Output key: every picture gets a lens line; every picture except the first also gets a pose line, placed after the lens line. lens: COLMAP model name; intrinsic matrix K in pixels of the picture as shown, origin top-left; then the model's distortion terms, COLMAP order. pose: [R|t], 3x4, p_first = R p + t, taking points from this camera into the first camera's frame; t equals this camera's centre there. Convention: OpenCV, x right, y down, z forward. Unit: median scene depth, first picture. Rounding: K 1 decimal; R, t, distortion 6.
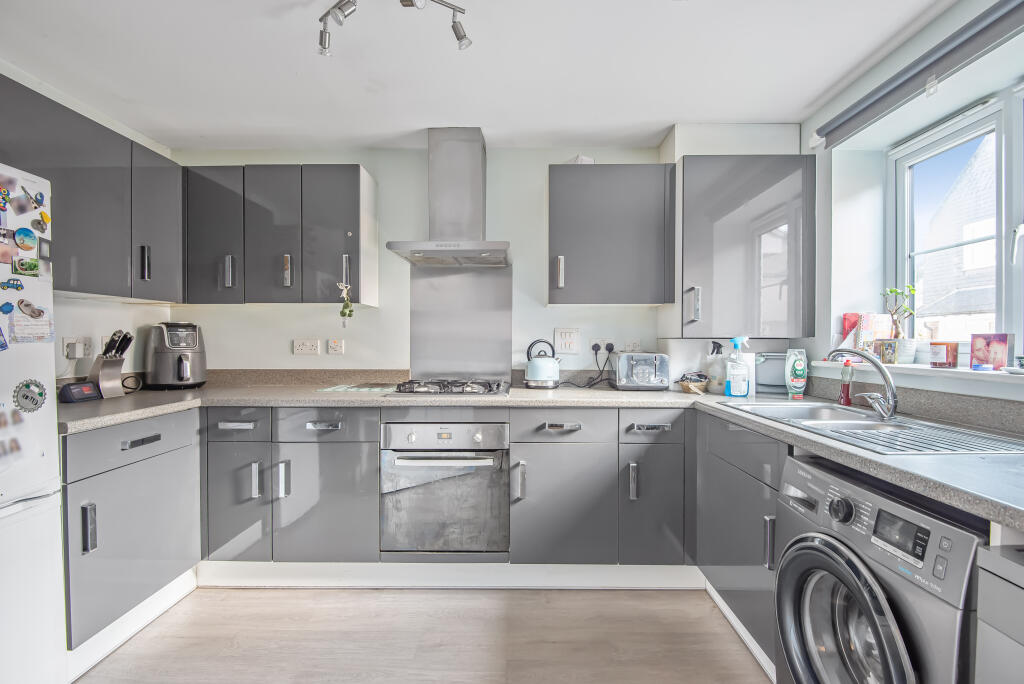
lens RADIAL K [[476.8, 0, 512.0], [0, 476.8, 342.0], [0, 0, 1]] dist [0.002707, -0.018190]
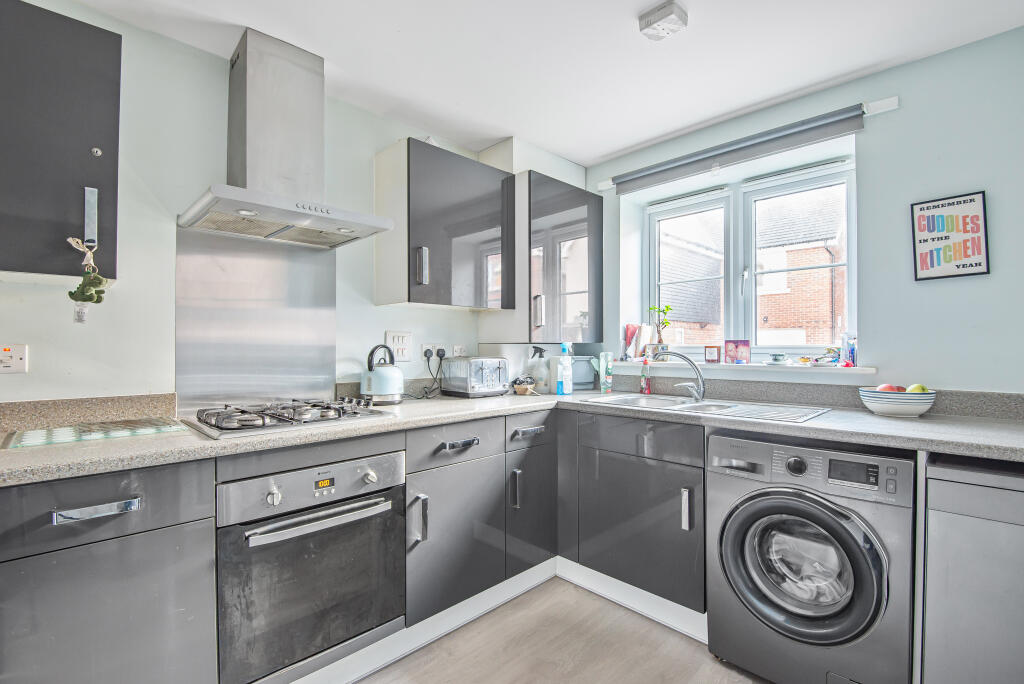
lens RADIAL K [[476.8, 0, 512.0], [0, 476.8, 342.0], [0, 0, 1]] dist [0.002707, -0.018190]
pose [[0.691262, 0.003457, 0.722596, -0.447852], [0.005488, 0.999935, -0.010034, -0.000266], [-0.722583, 0.010902, 0.691198, 0.319305]]
